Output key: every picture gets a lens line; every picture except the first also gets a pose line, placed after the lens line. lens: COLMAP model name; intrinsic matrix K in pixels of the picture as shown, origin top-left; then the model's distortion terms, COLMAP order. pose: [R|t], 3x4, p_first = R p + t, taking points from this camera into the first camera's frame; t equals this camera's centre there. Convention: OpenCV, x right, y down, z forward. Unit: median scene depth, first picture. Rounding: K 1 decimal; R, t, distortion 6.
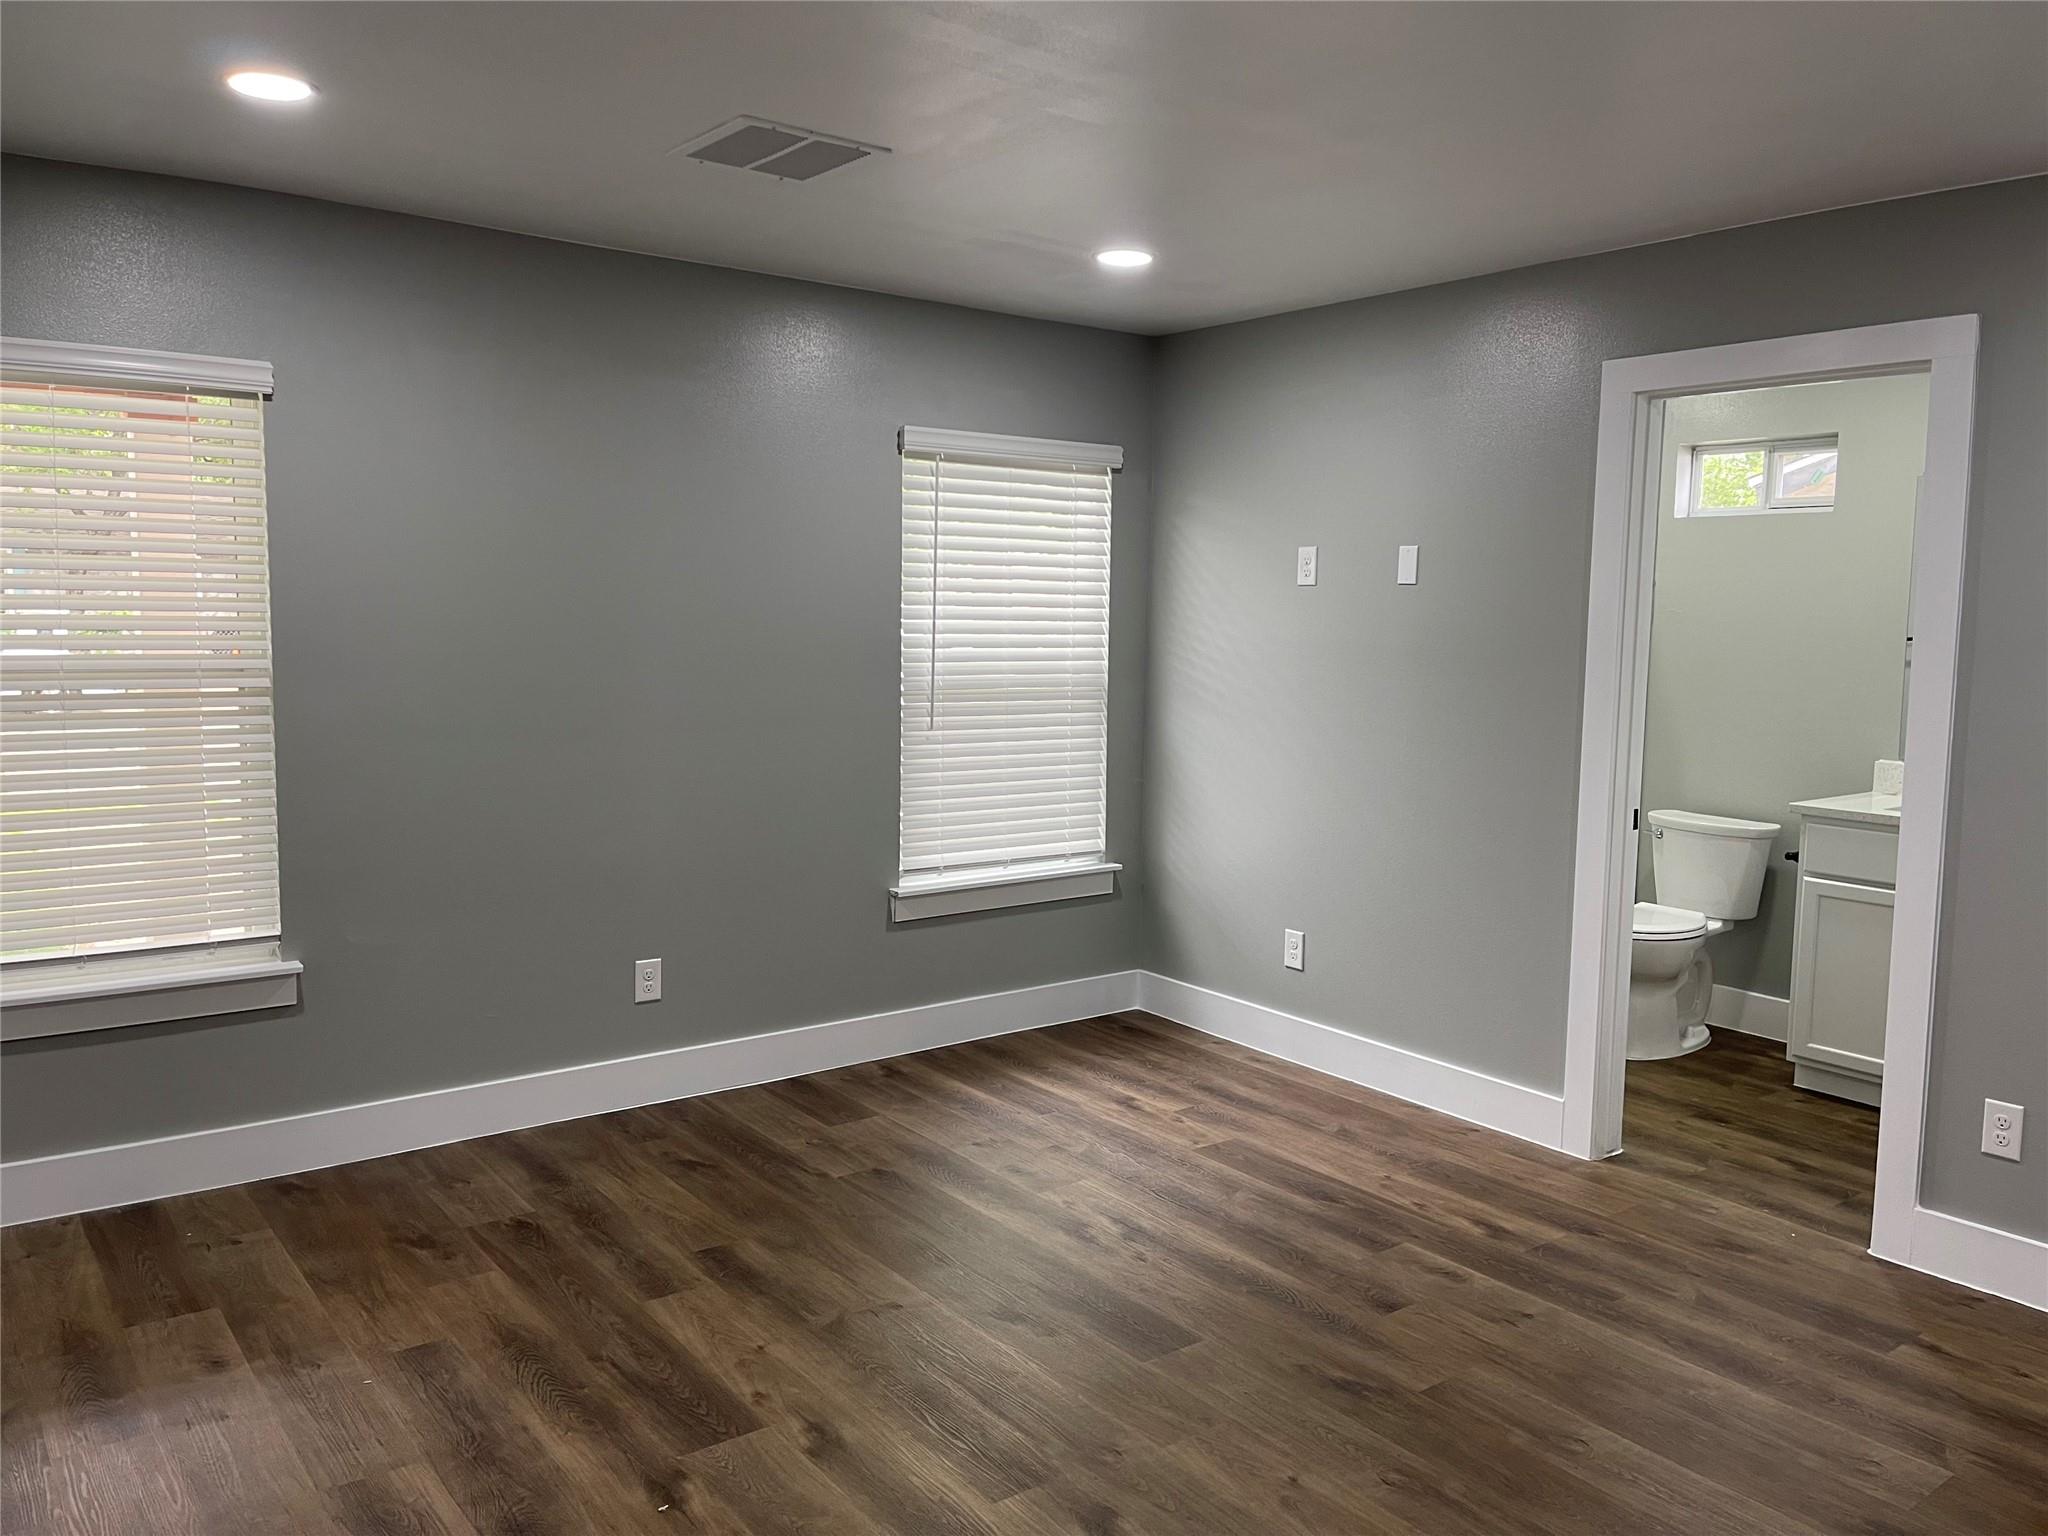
lens RADIAL K [[1571.9, 0, 1024.0], [0, 1571.9, 768.0], [0, 0, 1]] dist [0.067972, -0.129128]
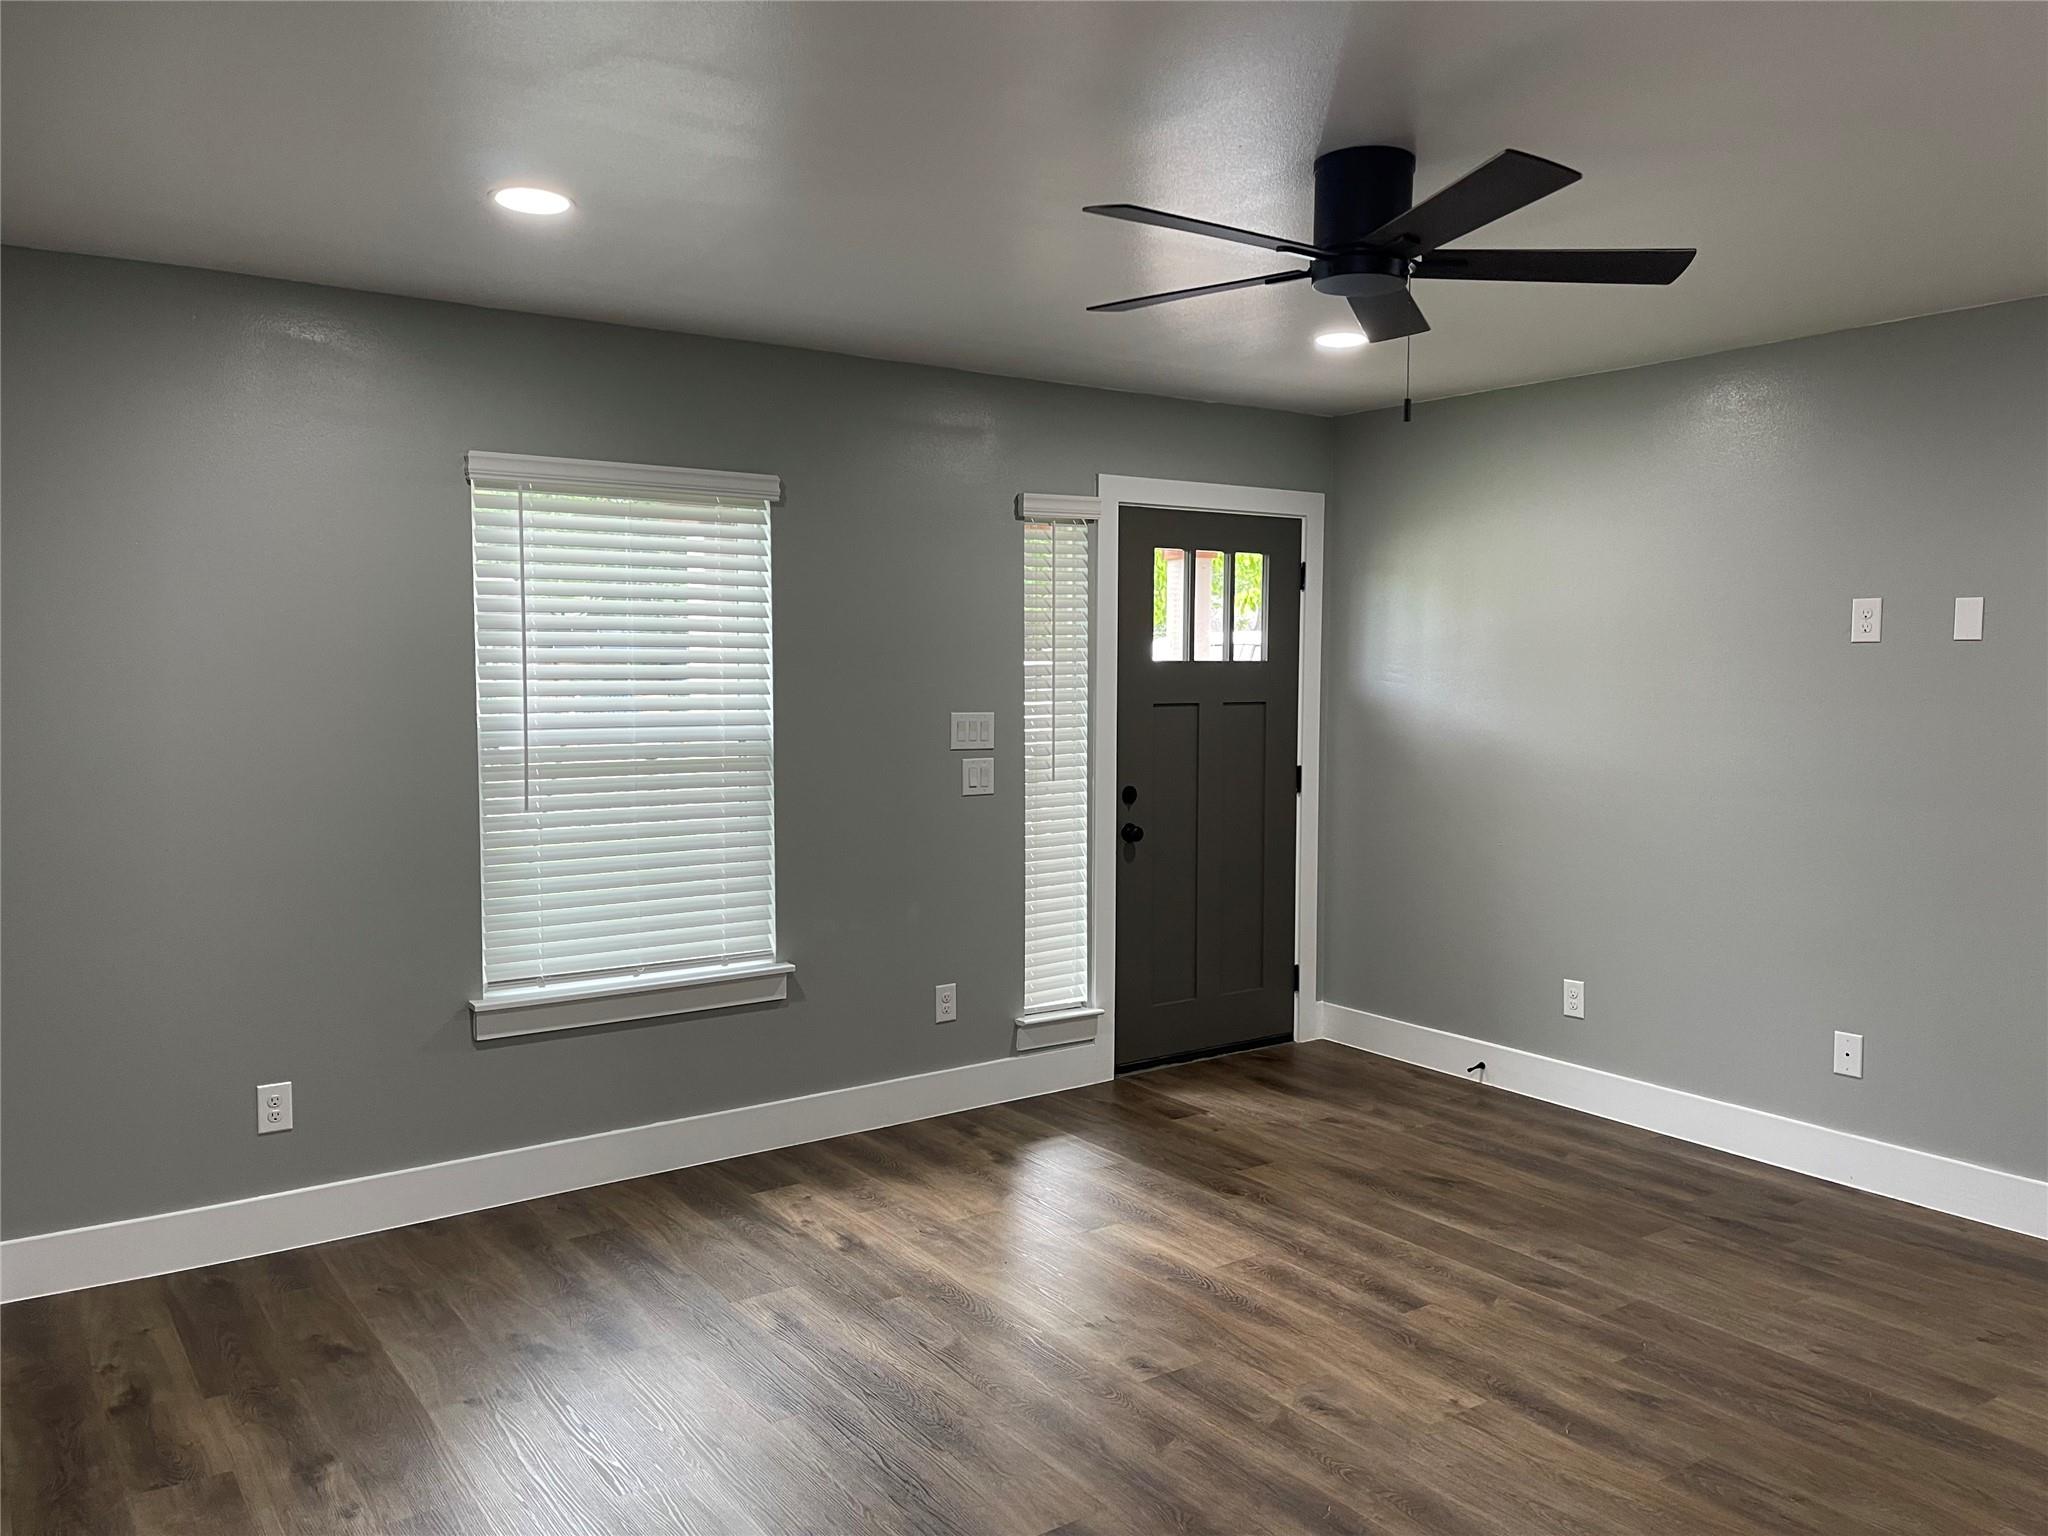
lens RADIAL K [[1556.6, 0, 1084.6], [0, 1556.6, 786.6], [0, 0, 1]] dist [0.072908, -0.126634]
pose [[0.999840, -0.017724, -0.002343, 0.229148], [0.017654, 0.999476, -0.027114, -0.009065], [0.002822, 0.027068, 0.999630, 0.159052]]
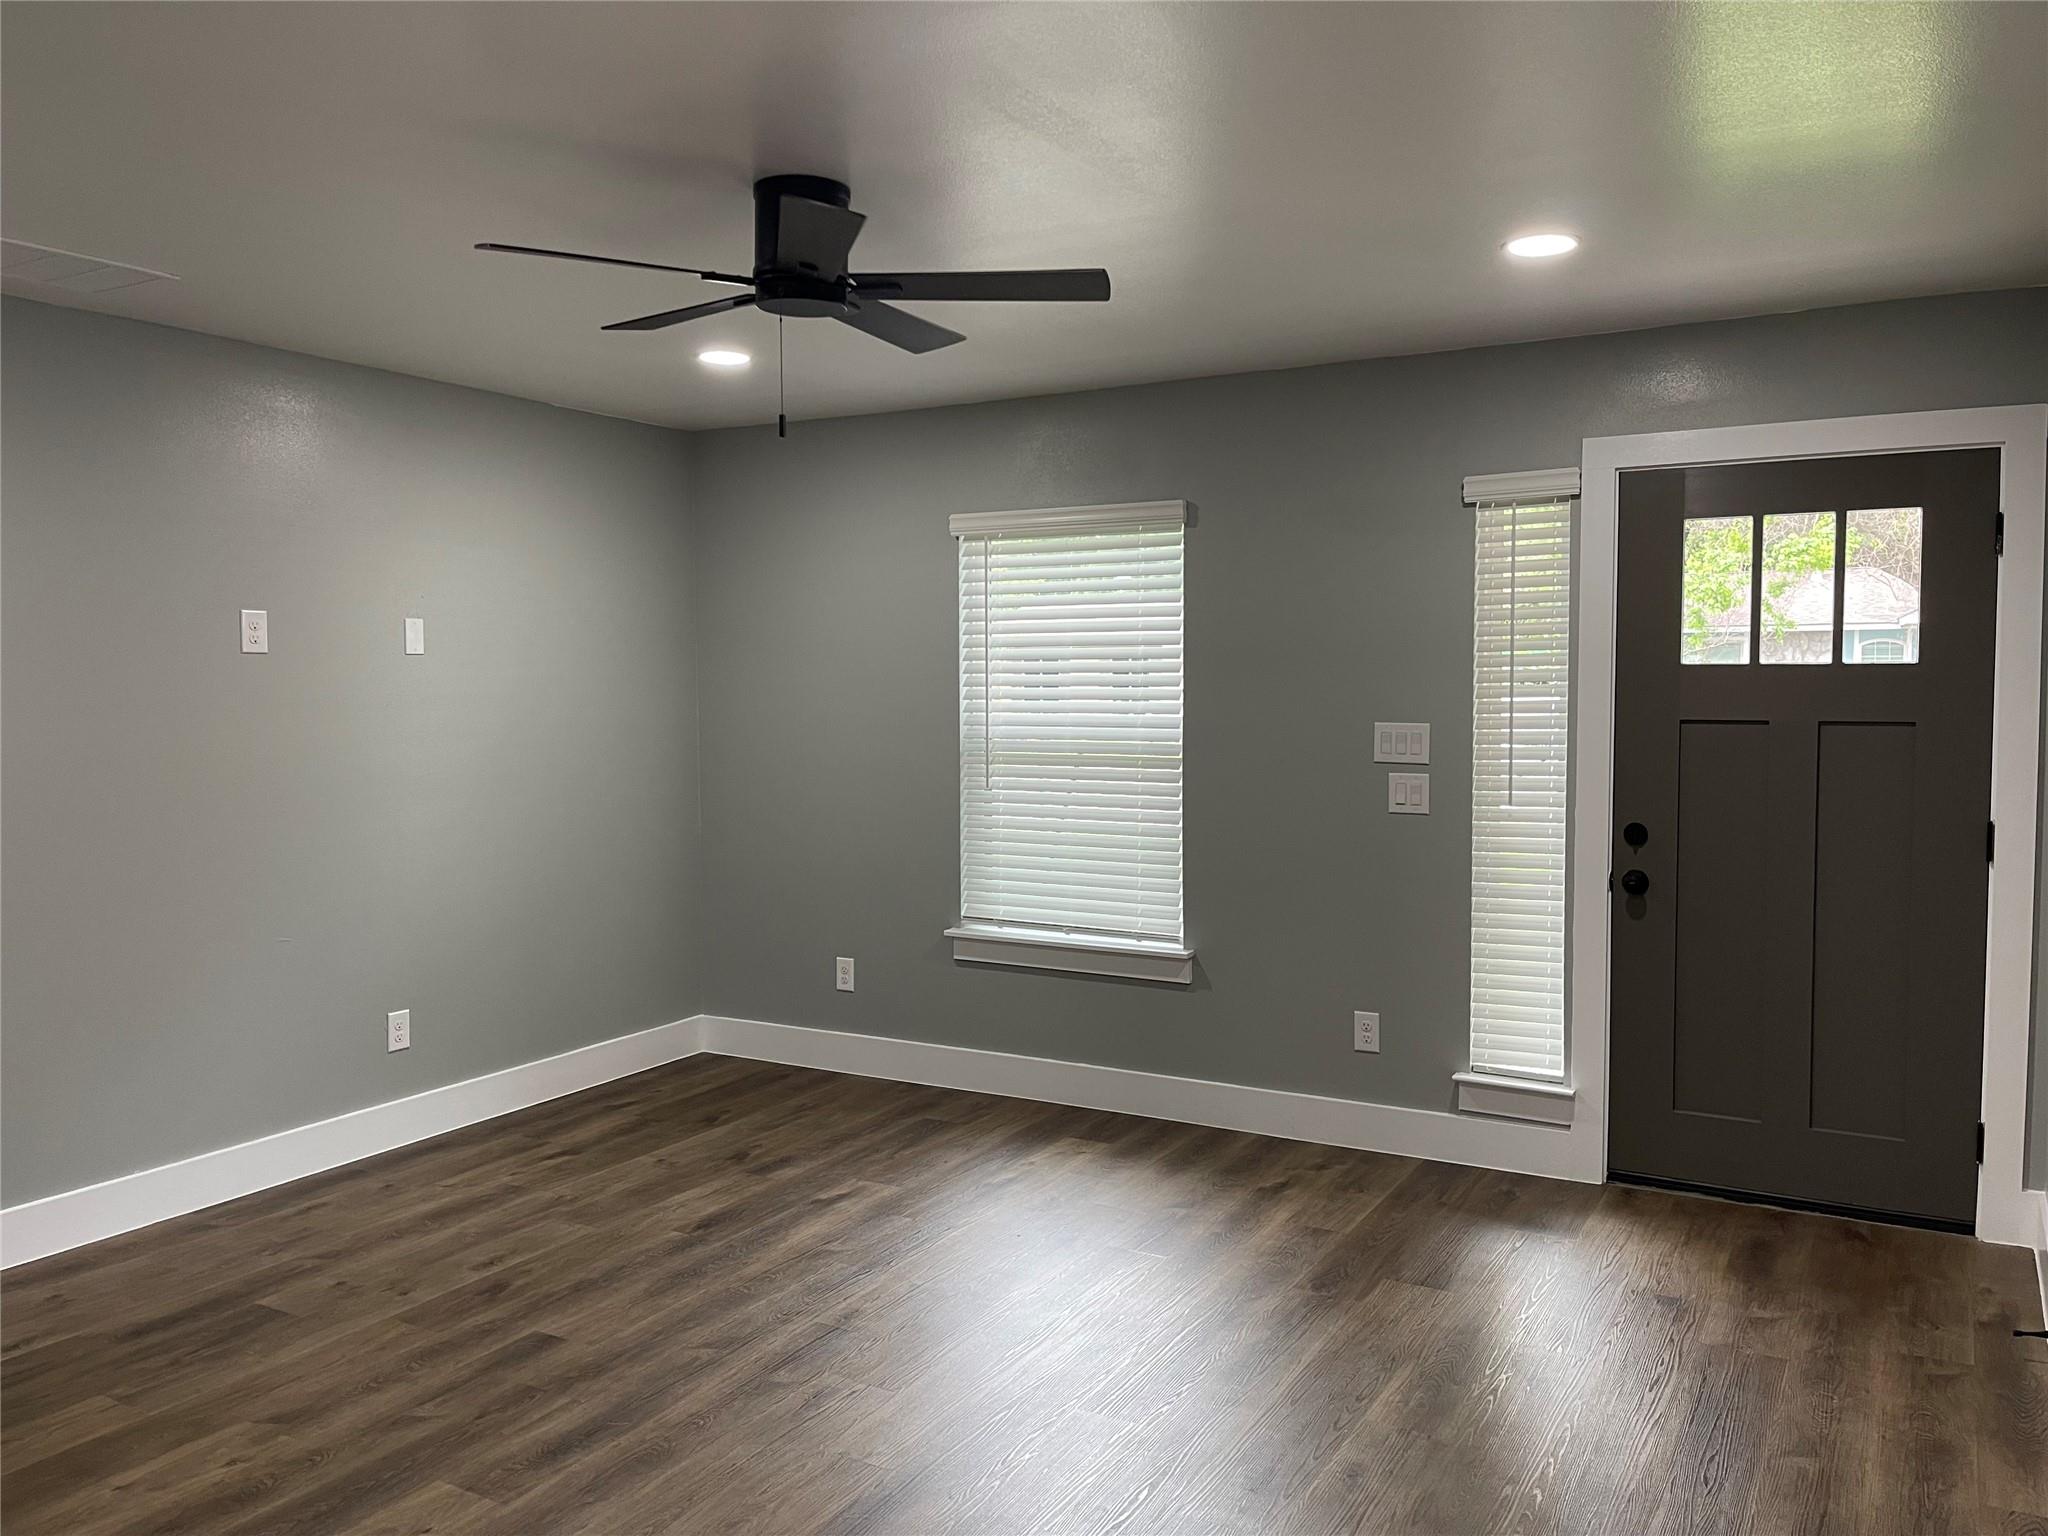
lens RADIAL K [[1571.9, 0, 1024.0], [0, 1571.9, 768.0], [0, 0, 1]] dist [0.067972, -0.129128]
pose [[0.398530, 0.032033, -0.916596, 0.888791], [-0.085643, 0.996323, -0.002418, -0.035923], [0.913148, 0.079464, 0.399808, 0.562486]]
